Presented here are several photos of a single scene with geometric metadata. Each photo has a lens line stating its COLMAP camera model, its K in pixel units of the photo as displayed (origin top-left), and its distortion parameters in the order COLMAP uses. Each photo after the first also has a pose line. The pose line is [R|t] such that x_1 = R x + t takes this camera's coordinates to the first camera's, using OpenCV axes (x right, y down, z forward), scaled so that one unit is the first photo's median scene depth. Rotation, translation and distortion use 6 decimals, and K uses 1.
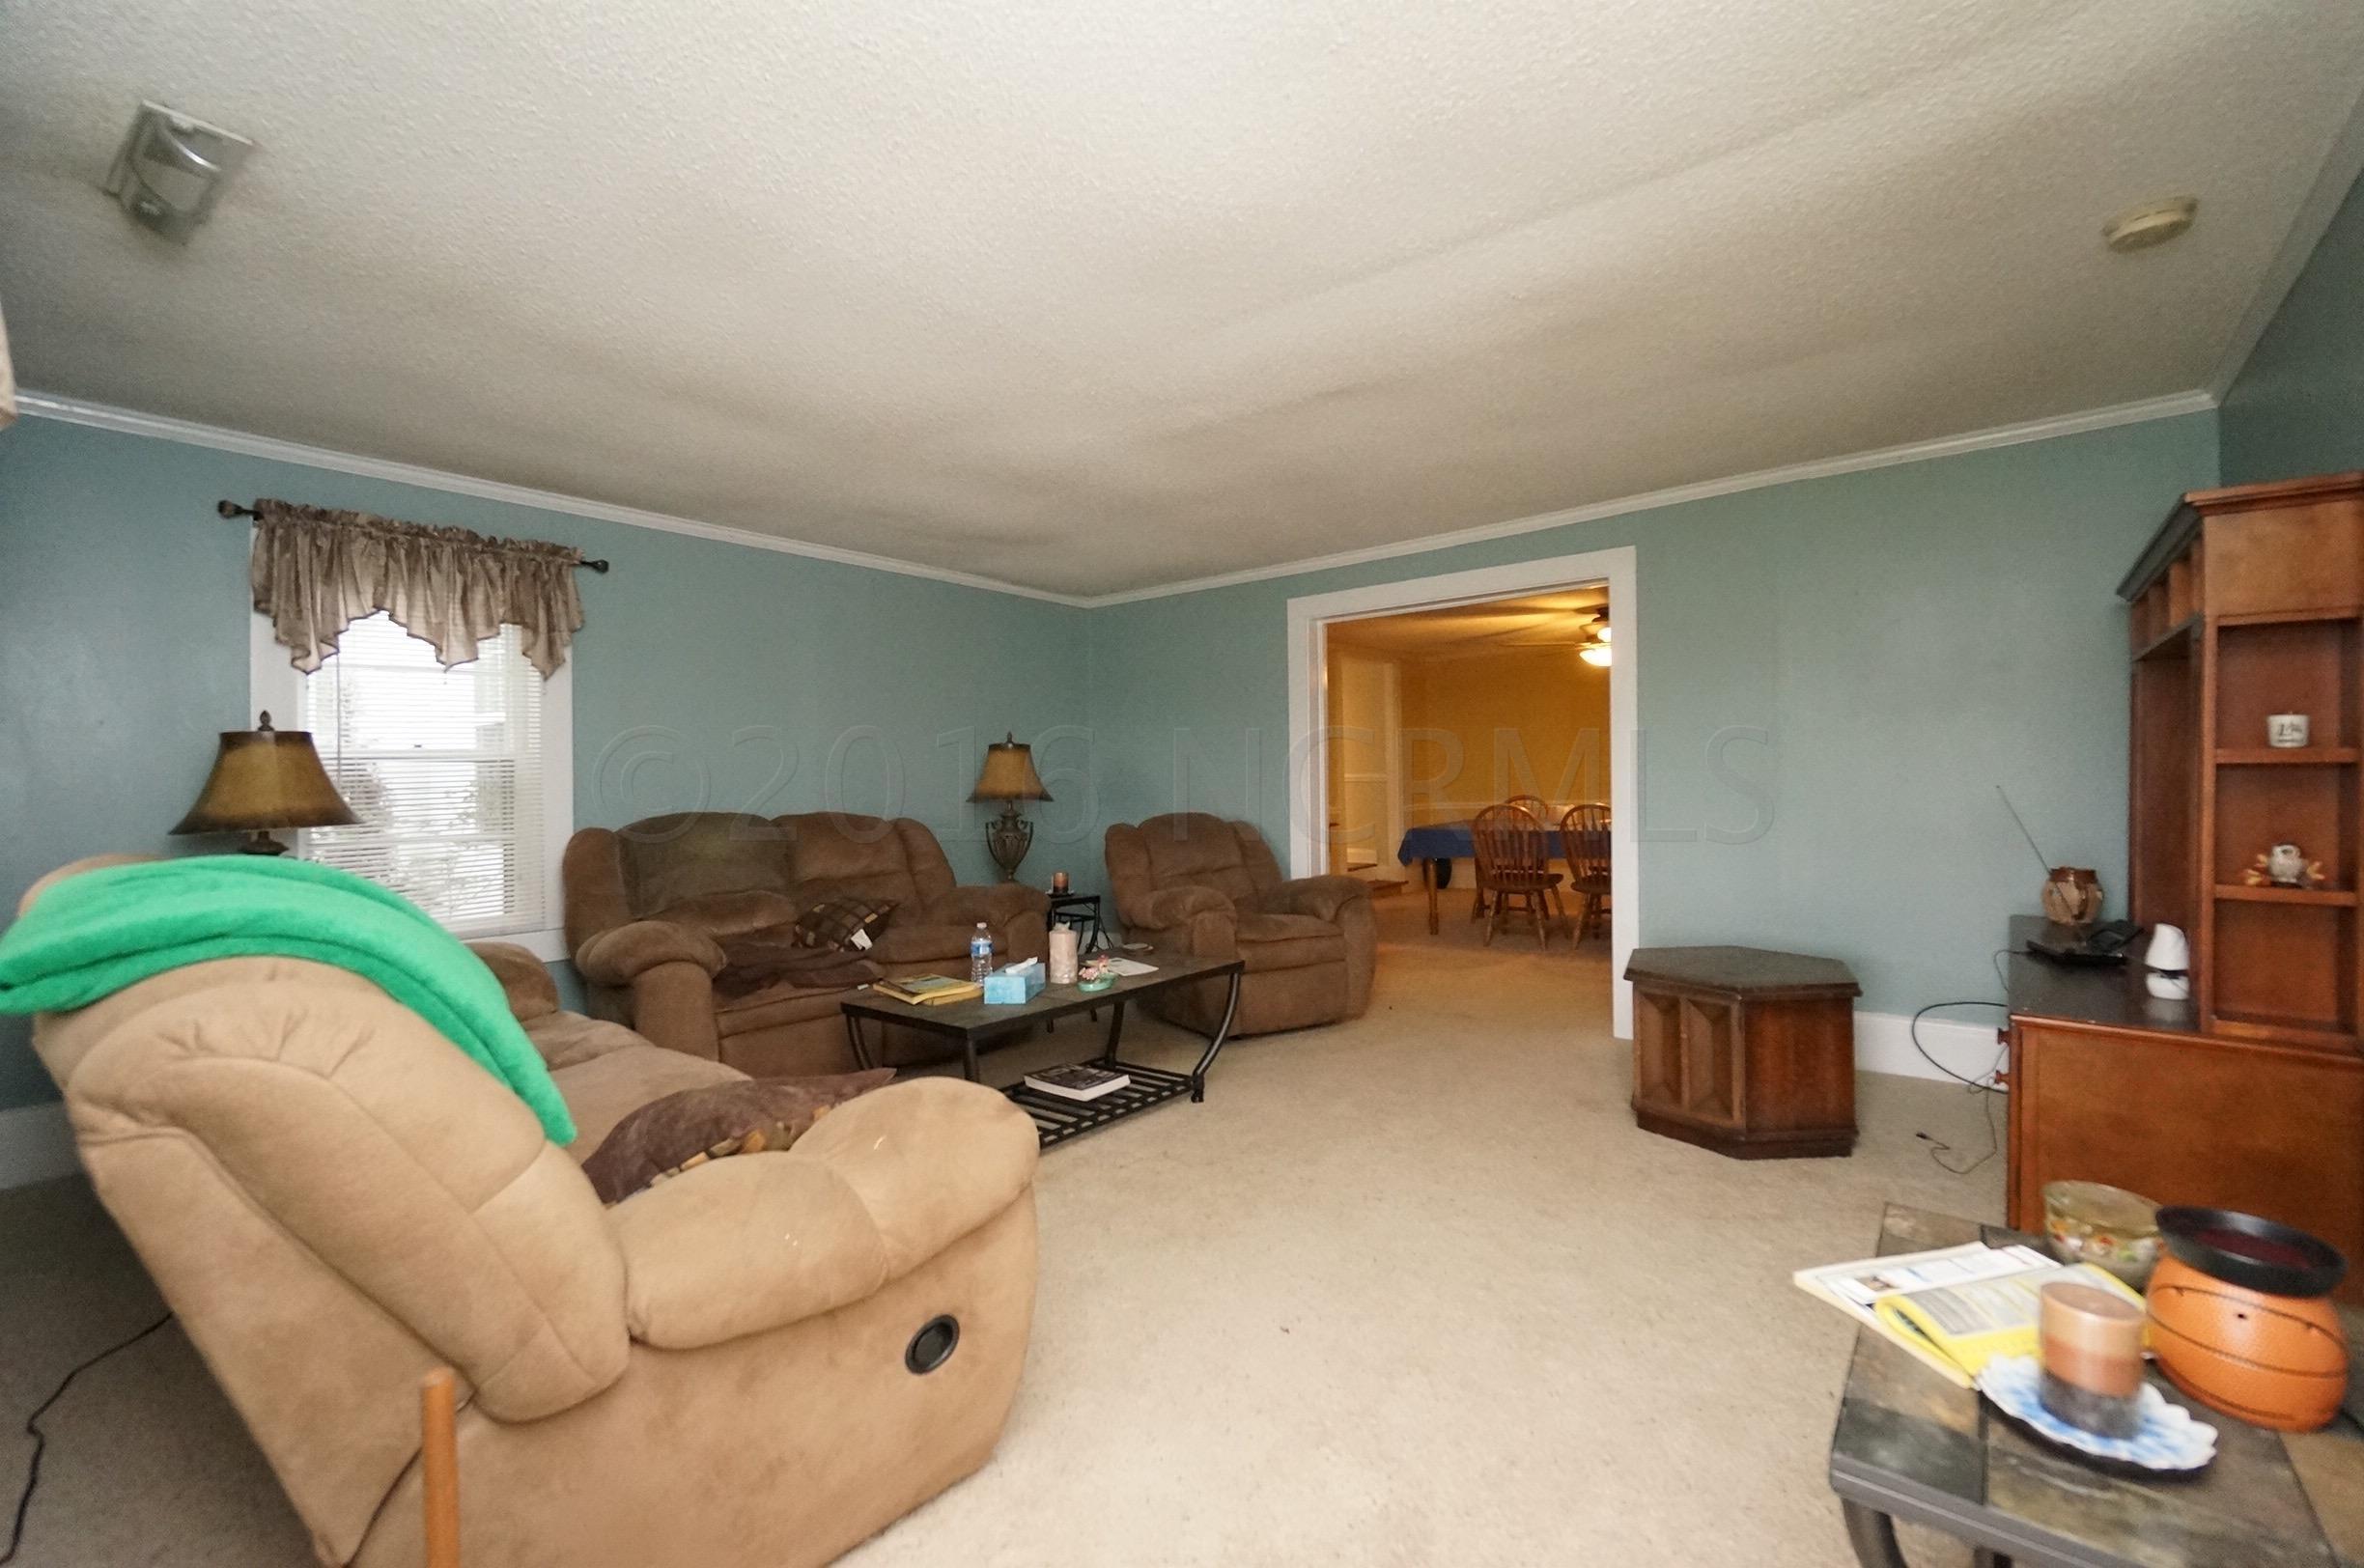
lens RADIAL K [[981.0, 0, 1182.0], [0, 981.0, 784.0], [0, 0, 1]] dist [-0.000276, -0.000001]
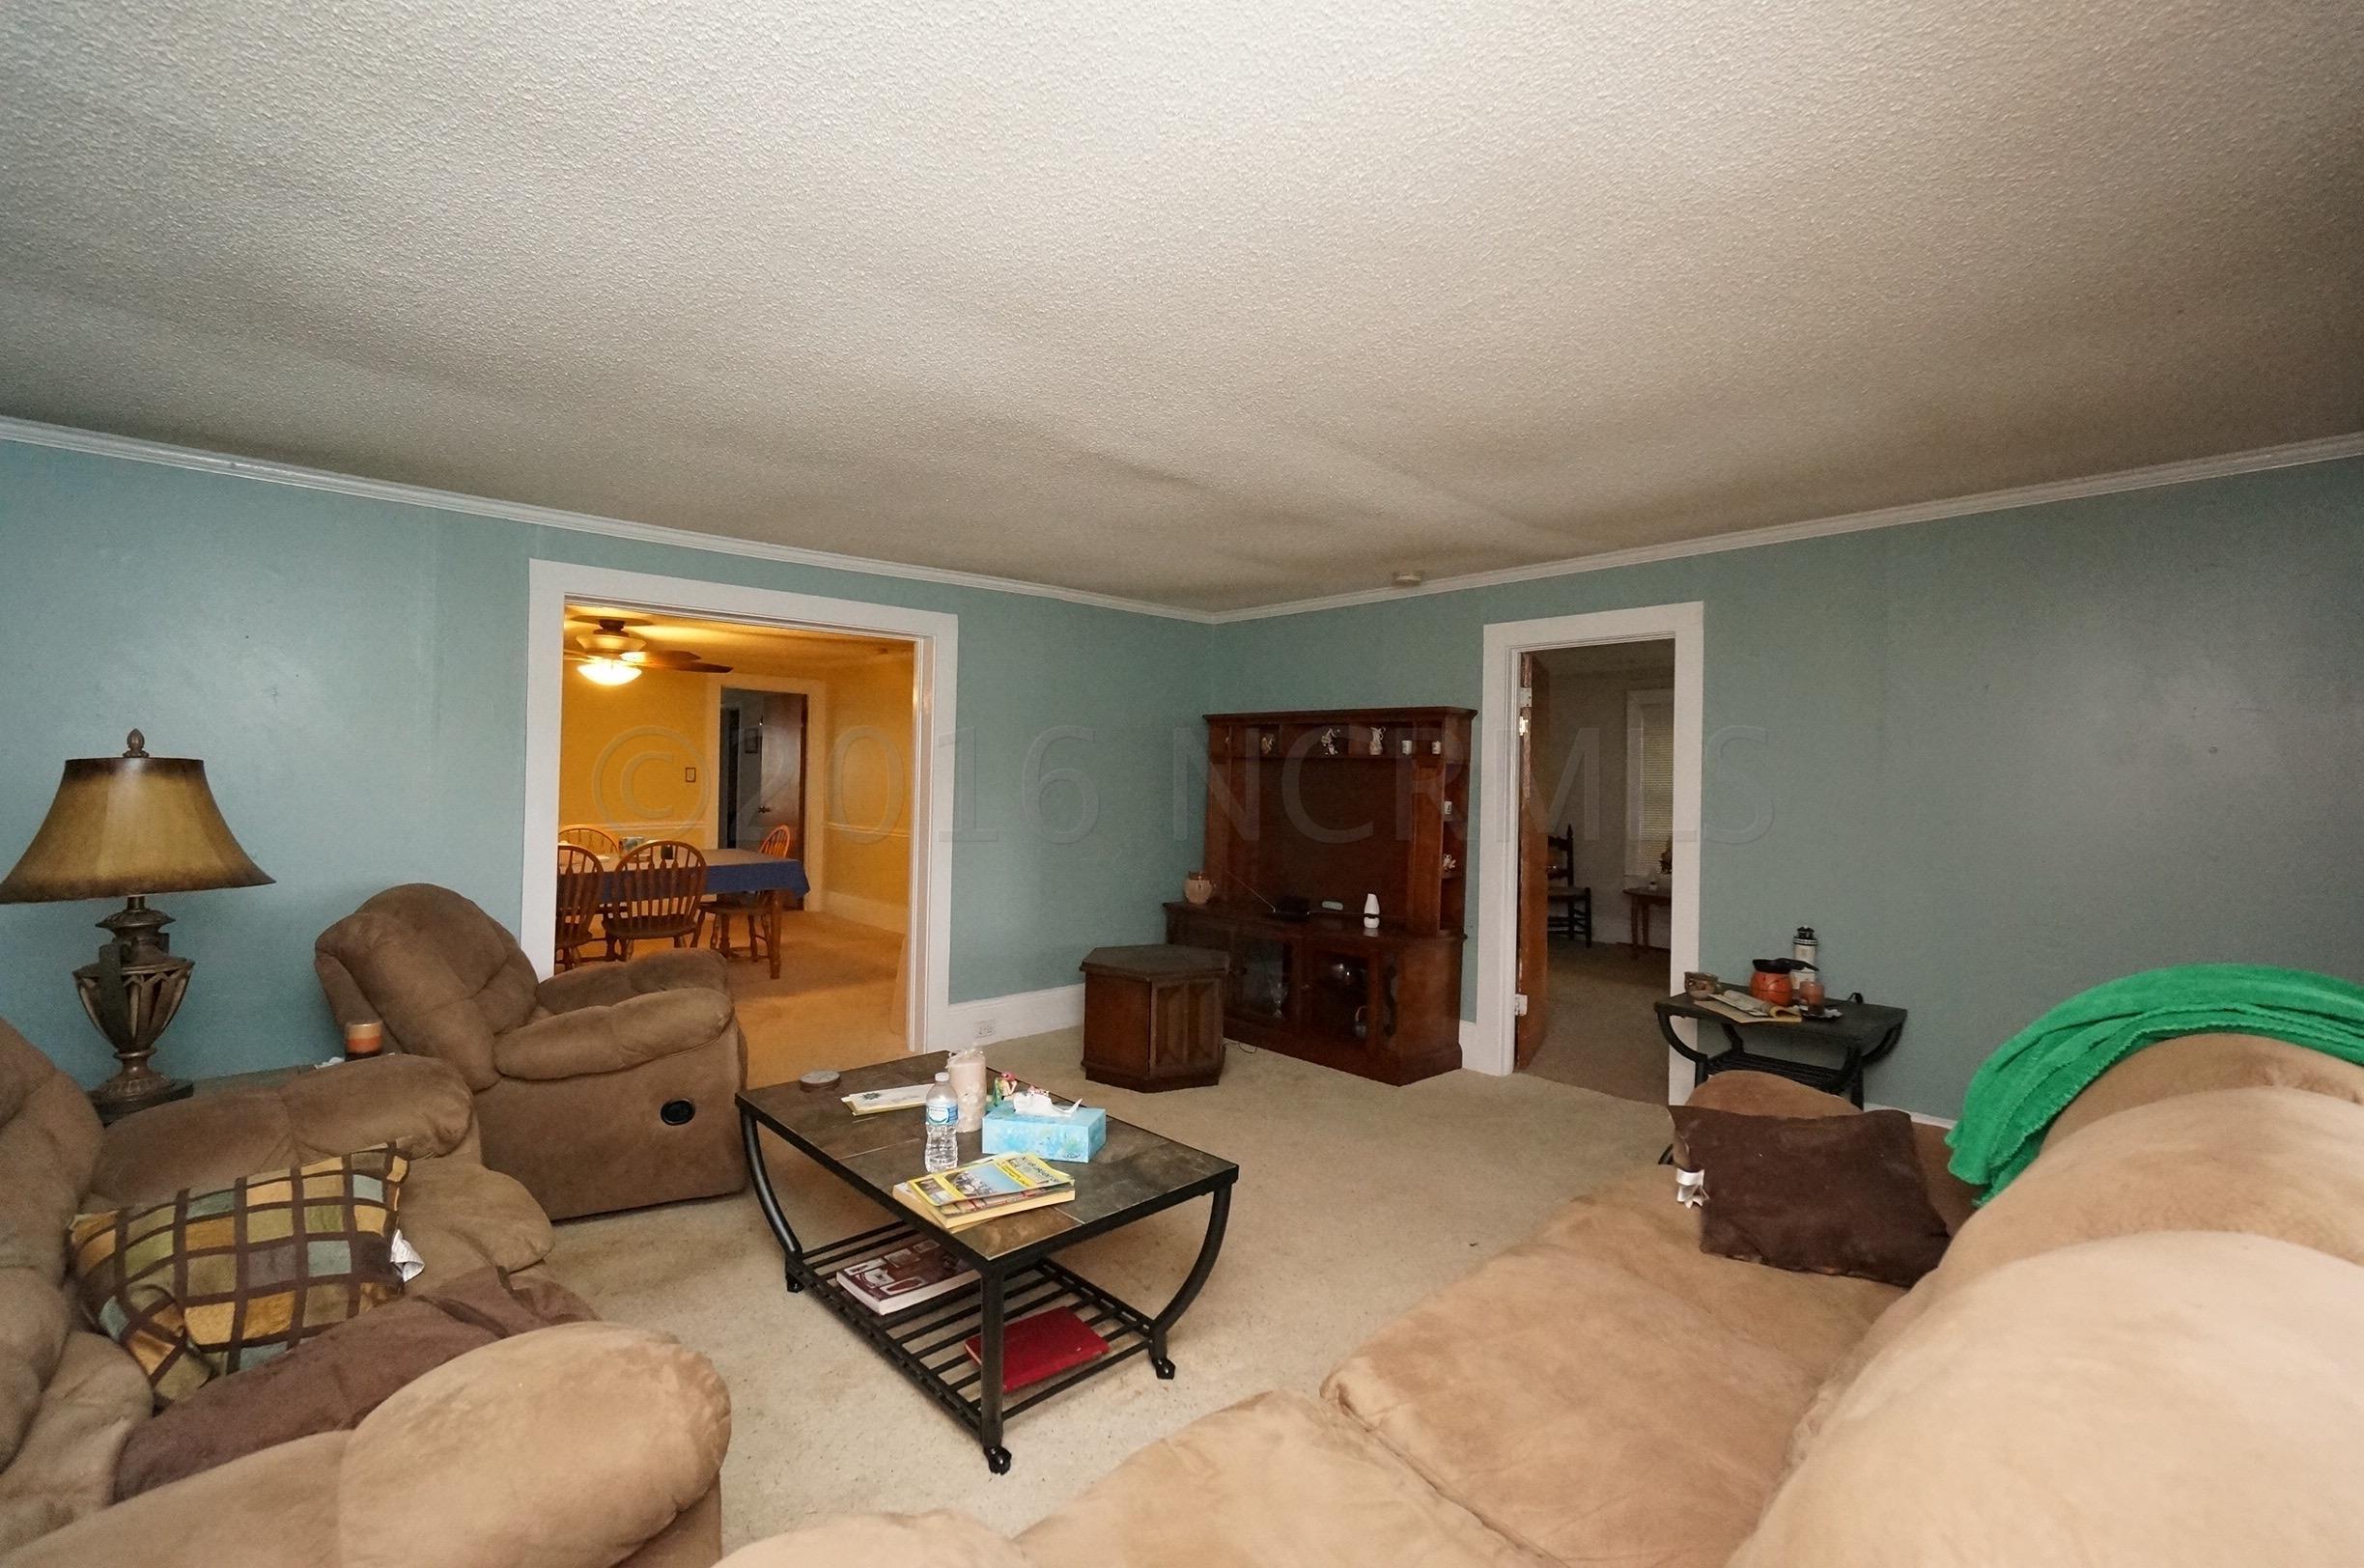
lens RADIAL K [[981.0, 0, 1182.0], [0, 981.0, 784.0], [0, 0, 1]] dist [-0.000276, -0.000001]
pose [[0.124942, 0.016821, 0.992021, -0.980058], [-0.008581, 0.999837, -0.015872, -0.049461], [-0.992127, -0.006529, 0.125066, 0.935083]]
